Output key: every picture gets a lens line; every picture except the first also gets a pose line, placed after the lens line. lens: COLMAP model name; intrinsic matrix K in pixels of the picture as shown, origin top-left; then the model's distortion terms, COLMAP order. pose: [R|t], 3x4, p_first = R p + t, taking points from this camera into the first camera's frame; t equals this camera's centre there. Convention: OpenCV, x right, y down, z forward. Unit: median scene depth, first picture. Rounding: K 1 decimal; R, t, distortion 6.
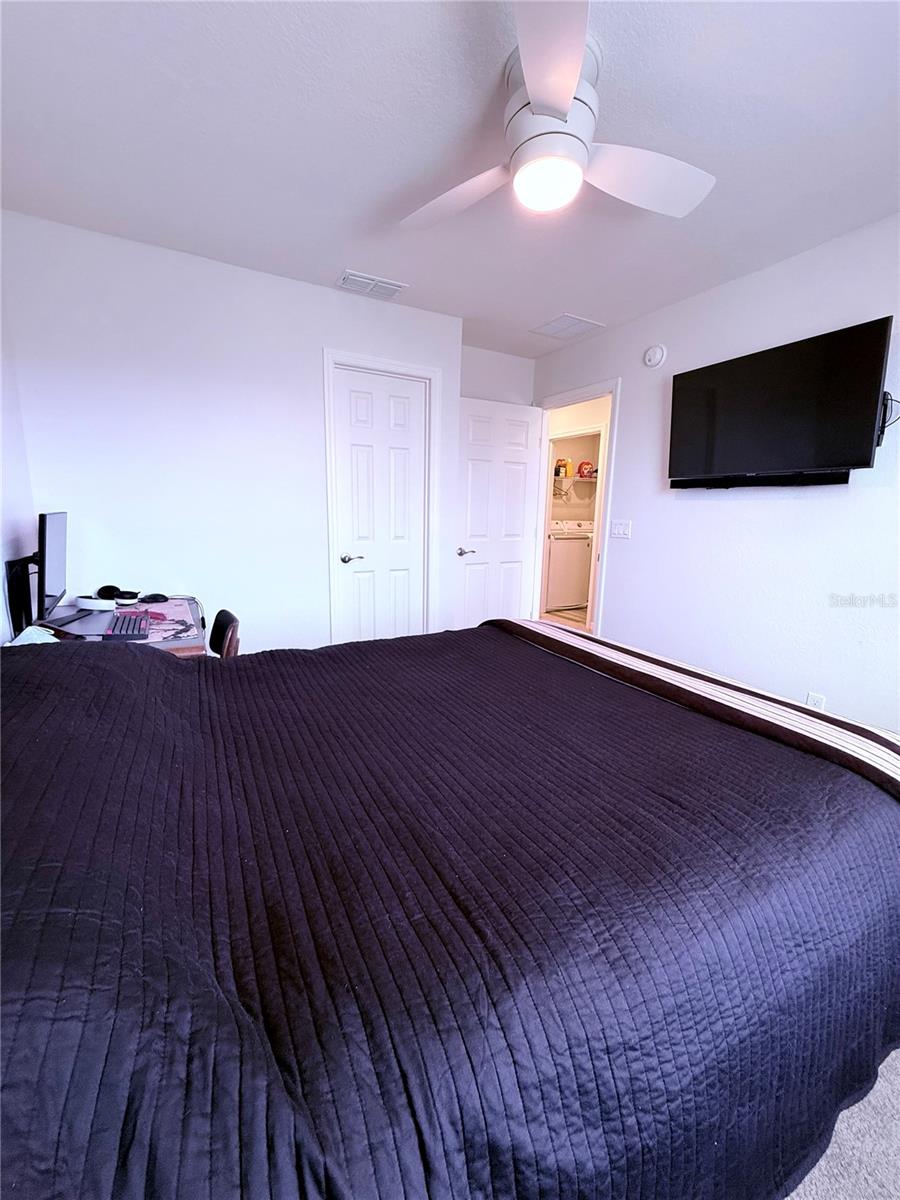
lens RADIAL K [[484.9, 0, 449.2], [0, 484.9, 597.4], [0, 0, 1]] dist [-0.000588, -0.000654]
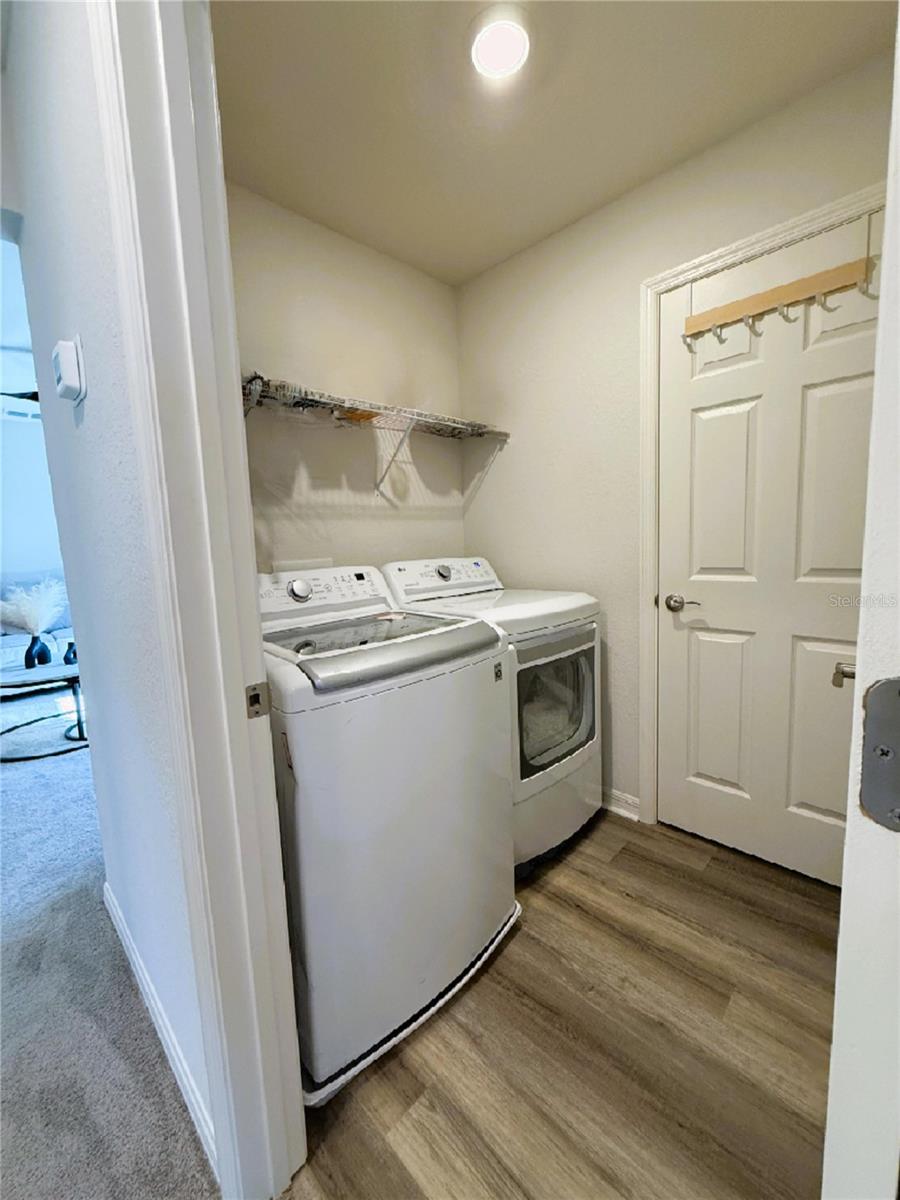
lens RADIAL K [[484.9, 0, 450.8], [0, 484.9, 596.8], [0, 0, 1]] dist [-0.000588, -0.000654]
pose [[0.956793, -0.096981, 0.274120, 0.184881], [0.114894, 0.992117, -0.050026, -0.116438], [-0.267108, 0.079359, 0.960393, 0.694823]]
